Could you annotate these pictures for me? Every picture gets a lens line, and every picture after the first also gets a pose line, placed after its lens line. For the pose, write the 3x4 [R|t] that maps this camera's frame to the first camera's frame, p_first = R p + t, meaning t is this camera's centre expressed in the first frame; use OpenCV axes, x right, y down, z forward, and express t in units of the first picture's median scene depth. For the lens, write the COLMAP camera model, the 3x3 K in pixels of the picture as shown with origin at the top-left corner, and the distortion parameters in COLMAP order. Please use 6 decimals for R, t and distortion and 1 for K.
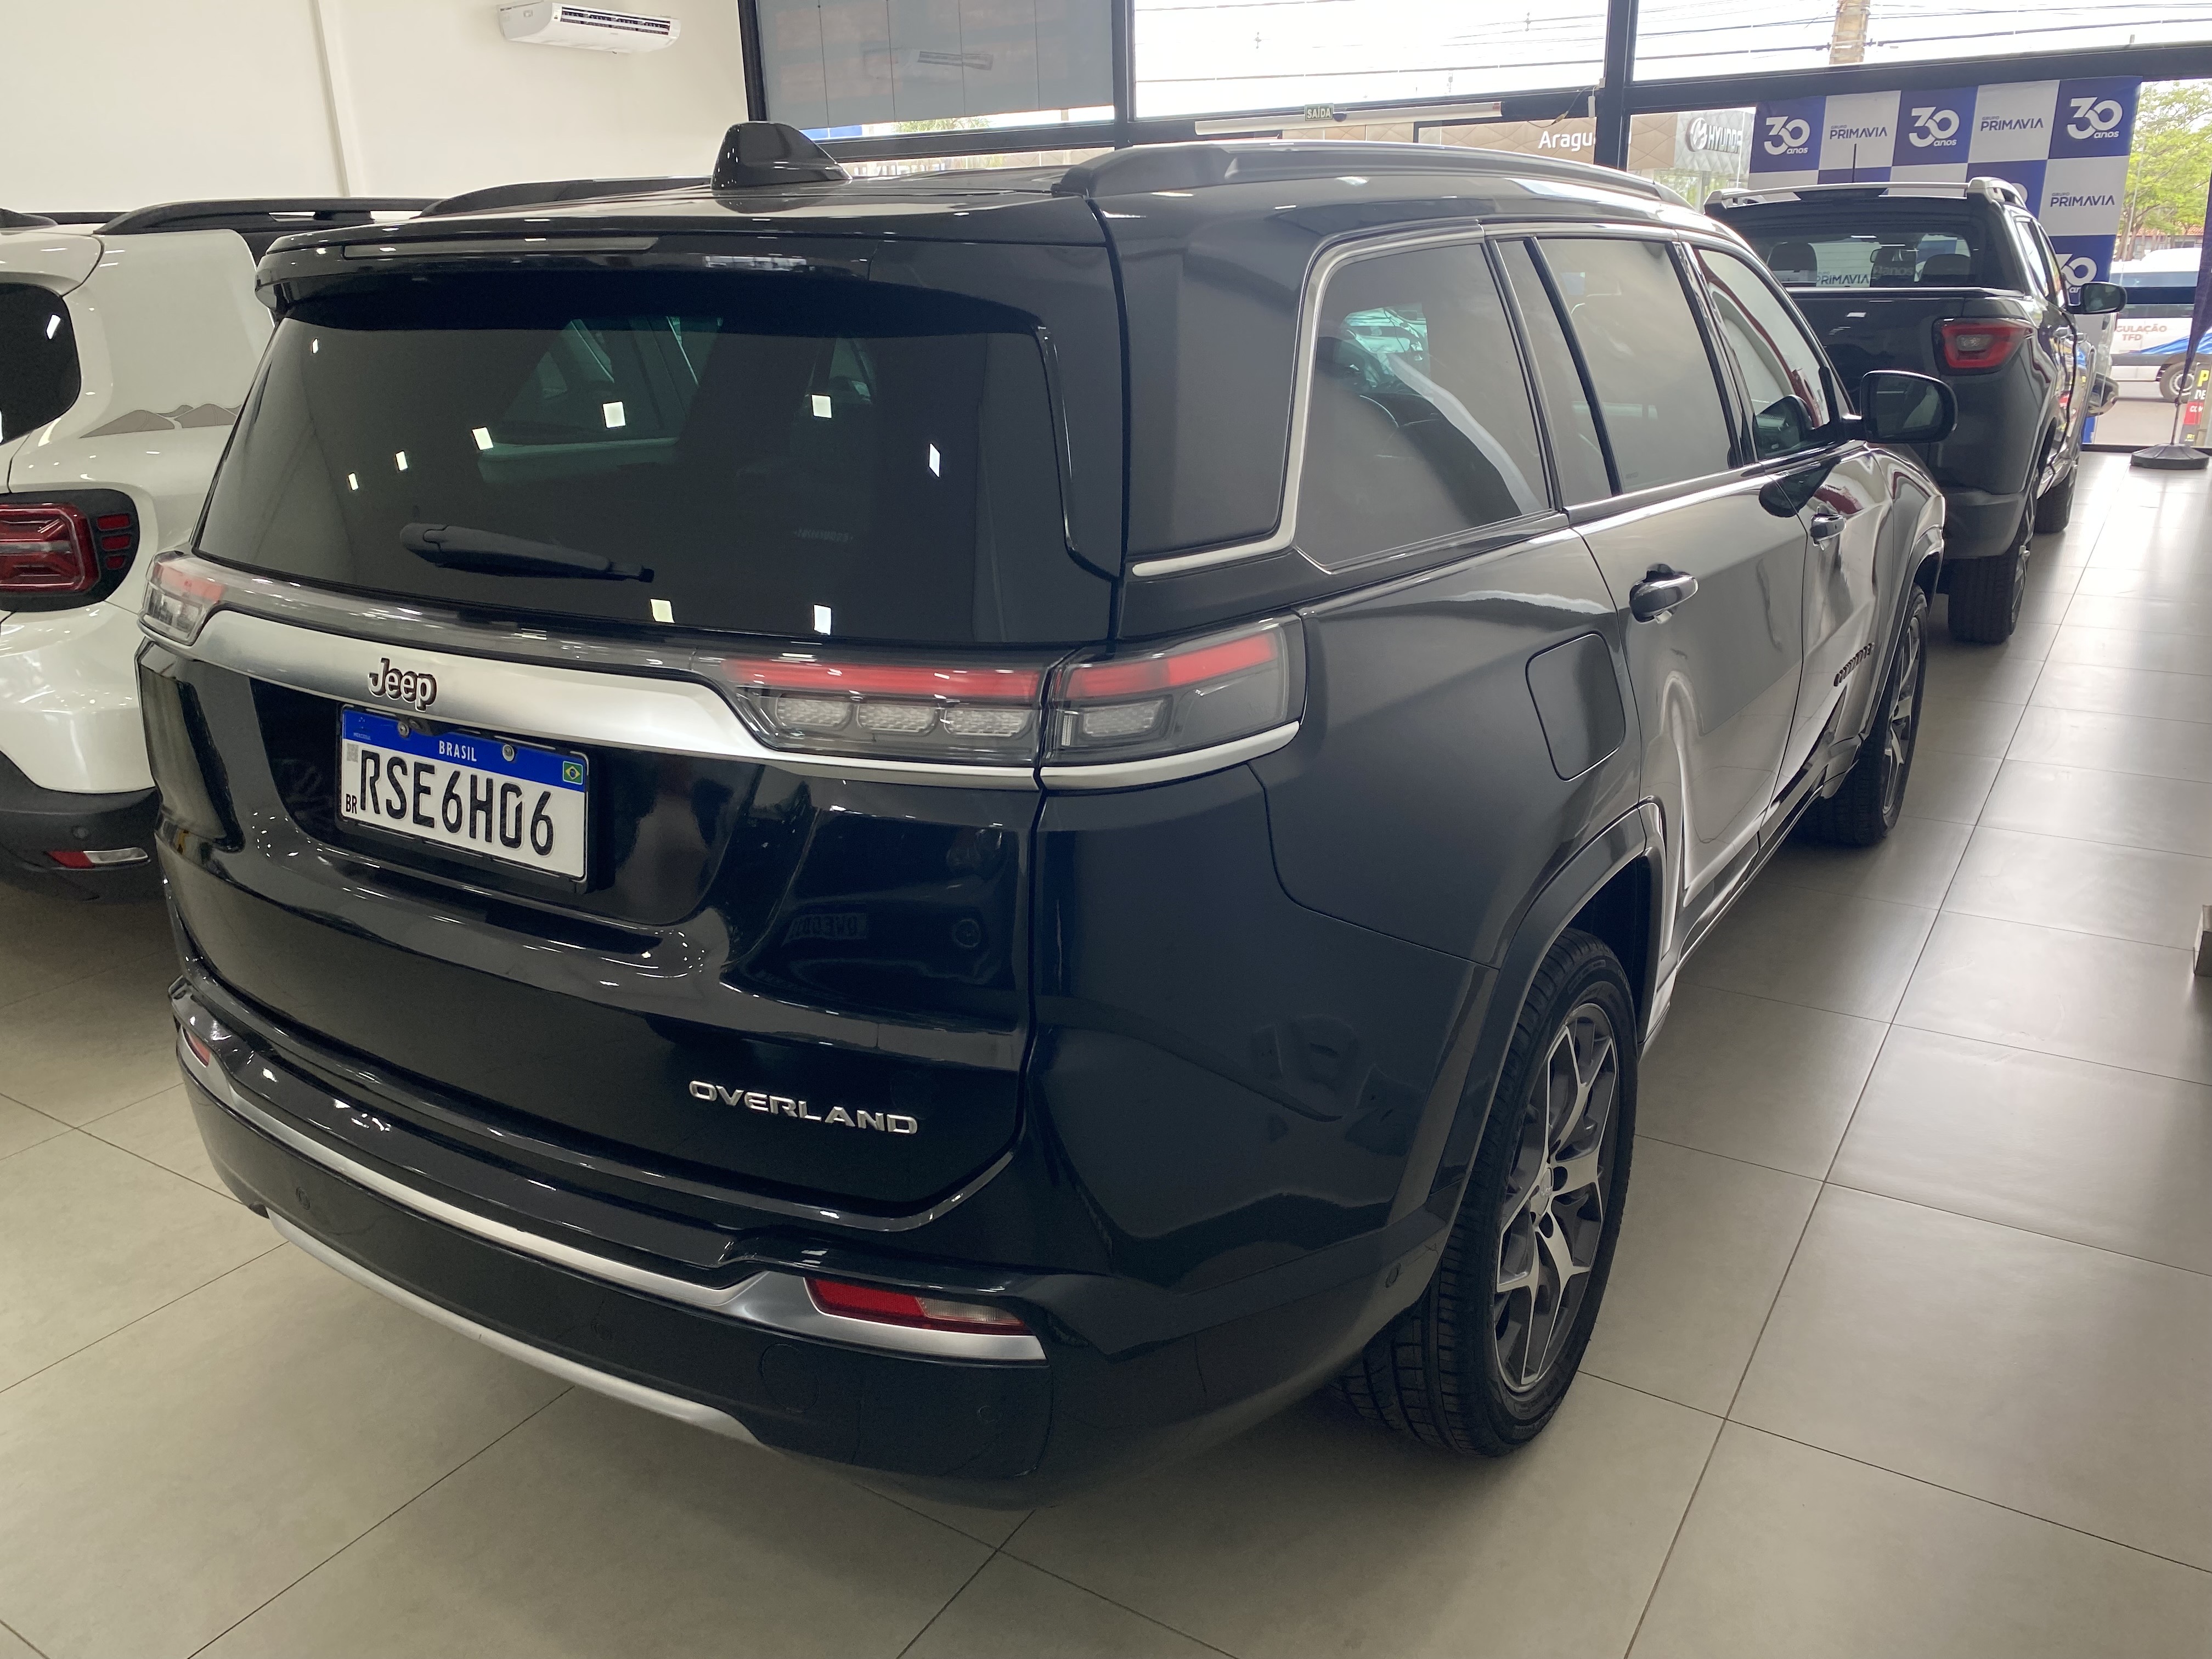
lens RADIAL K [[1672.2, 0, 1107.0], [0, 1672.2, 876.7], [0, 0, 1]] dist [-0.017070, -0.004032]
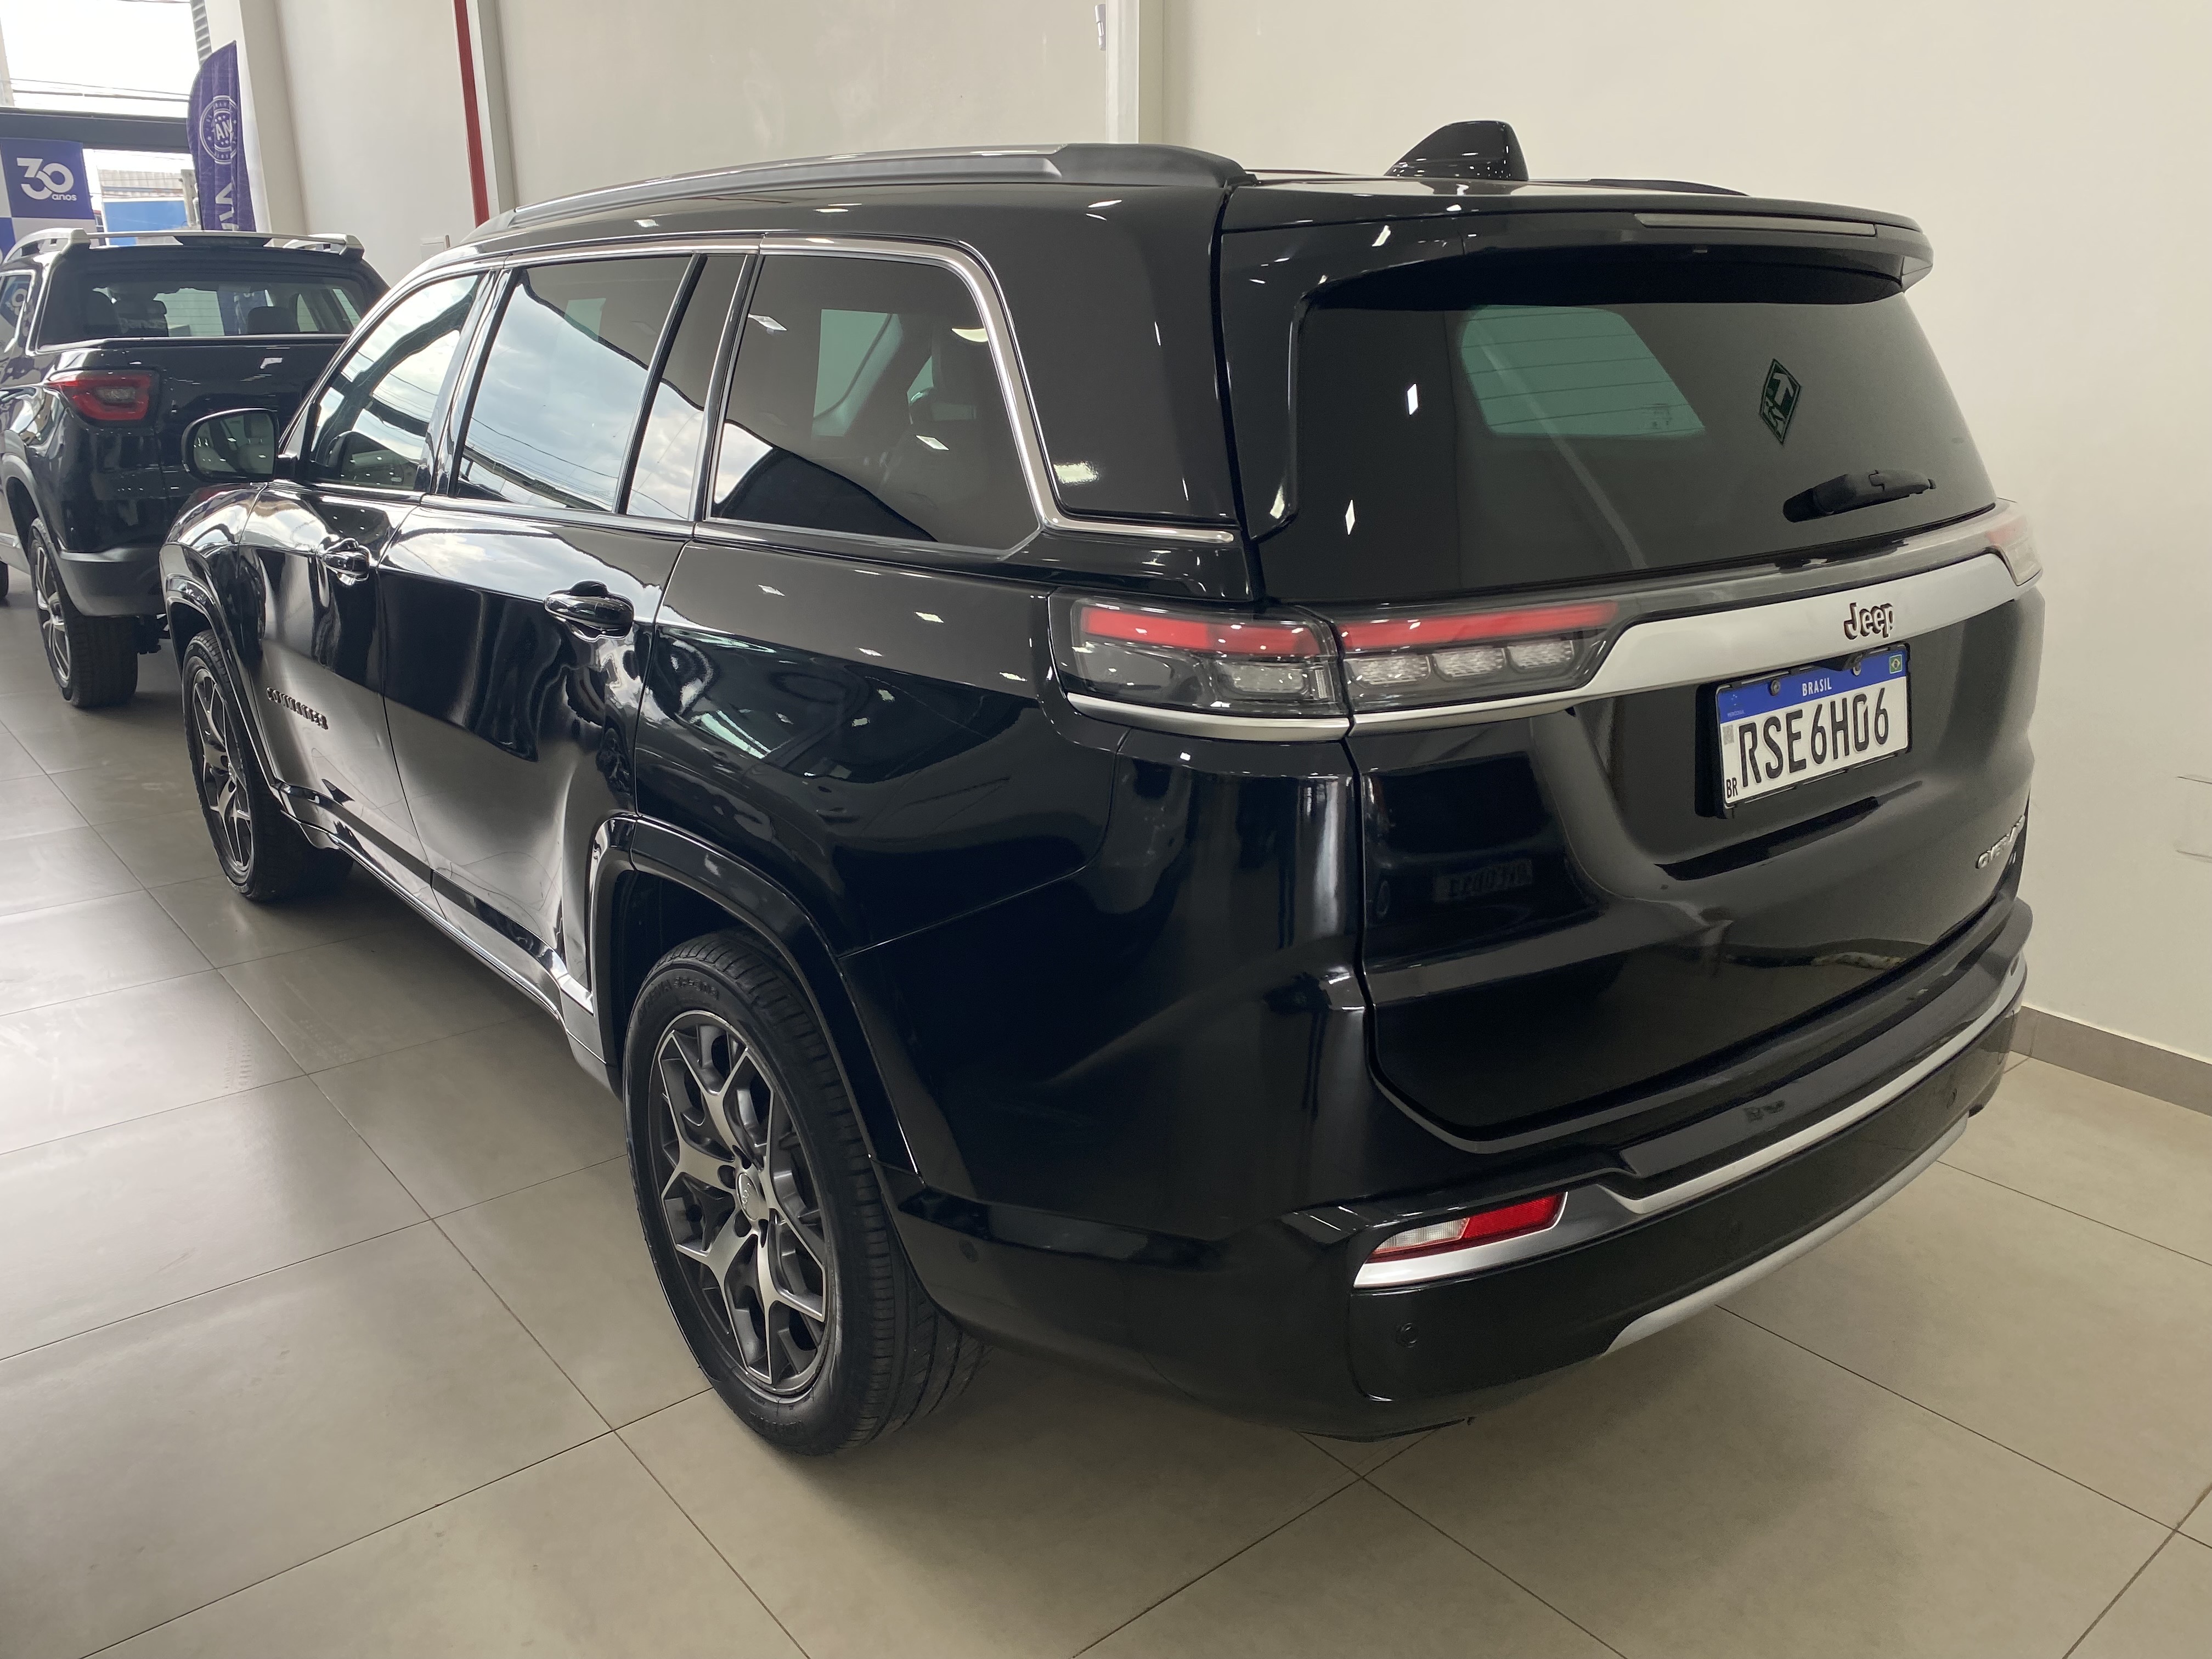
lens RADIAL K [[1715.9, 0, 1107.3], [0, 1715.9, 768.0], [0, 0, 1]] dist [0.030803, 0.001740]
pose [[0.318903, -0.230921, 0.919226, -1.596892], [0.332893, 0.935364, 0.119486, -0.316861], [-0.887402, 0.267899, 0.375163, 1.009238]]
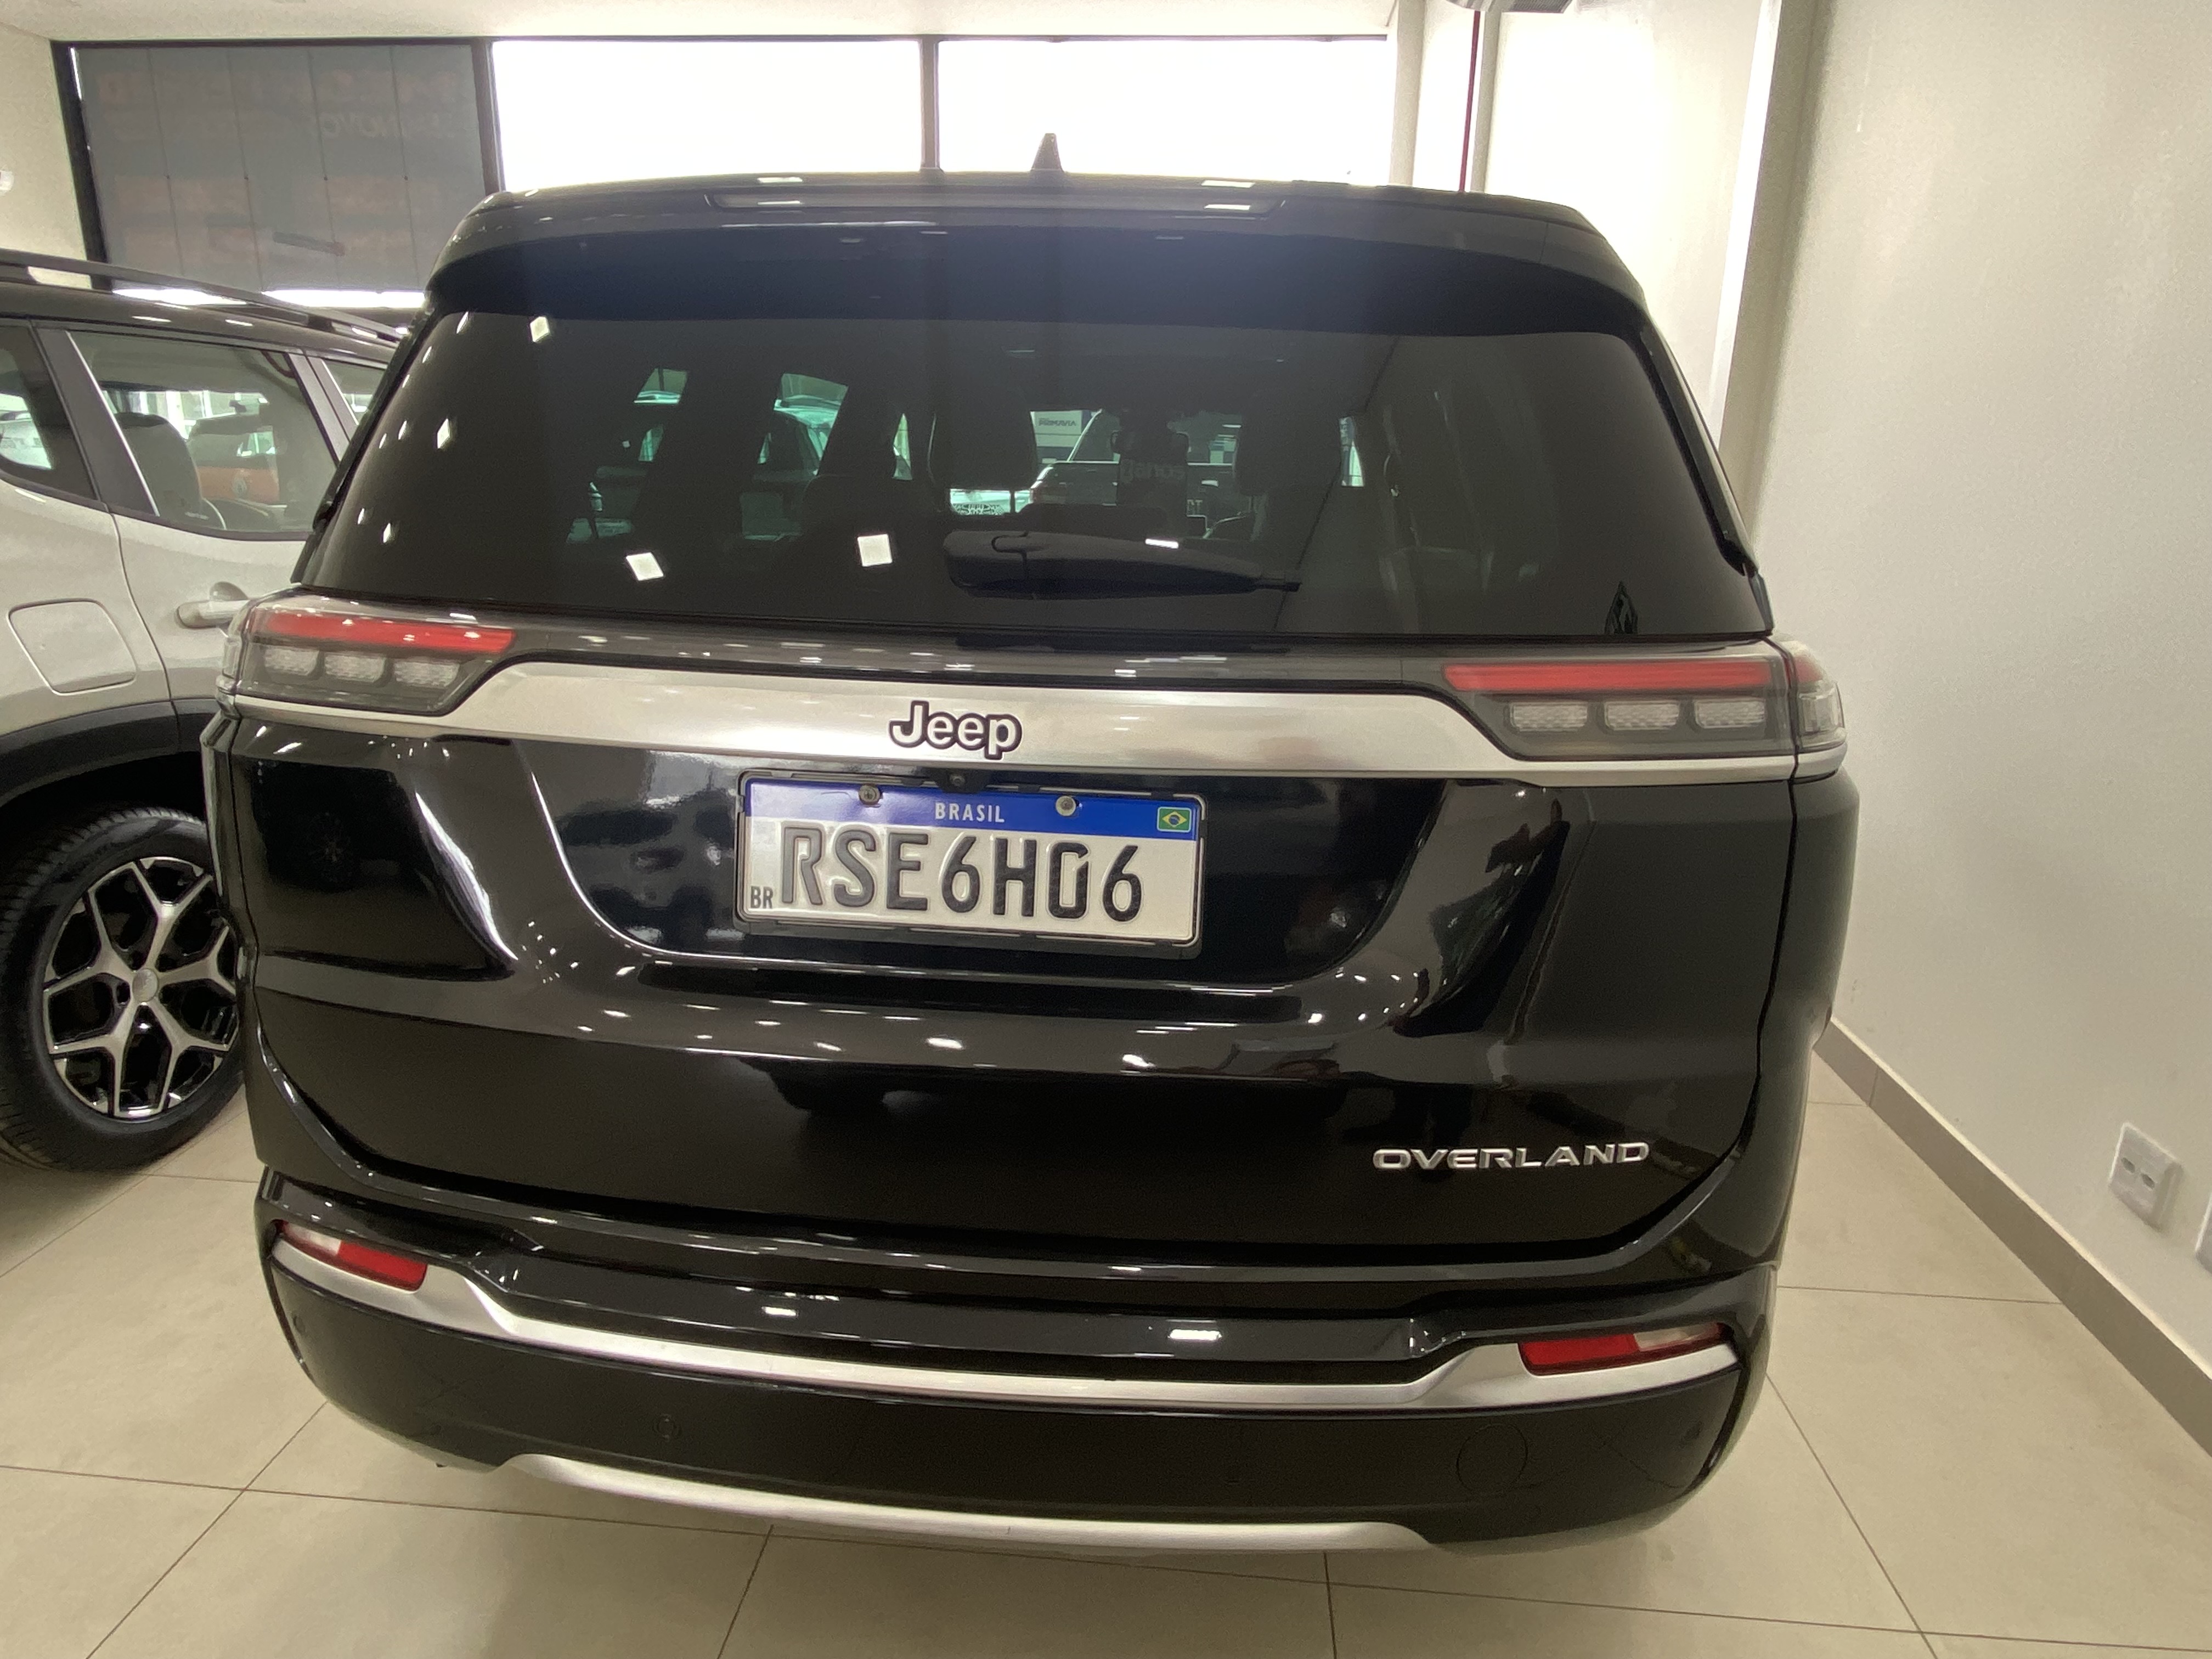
lens RADIAL K [[1259.2, 0, 1106.0], [0, 1259.2, 829.5], [0, 0, 1]] dist [0.097570, -0.000313]
pose [[0.894572, -0.091972, 0.437358, -0.608020], [0.125005, 0.991029, -0.047281, -0.029354], [-0.429086, 0.096968, 0.898044, 0.412745]]
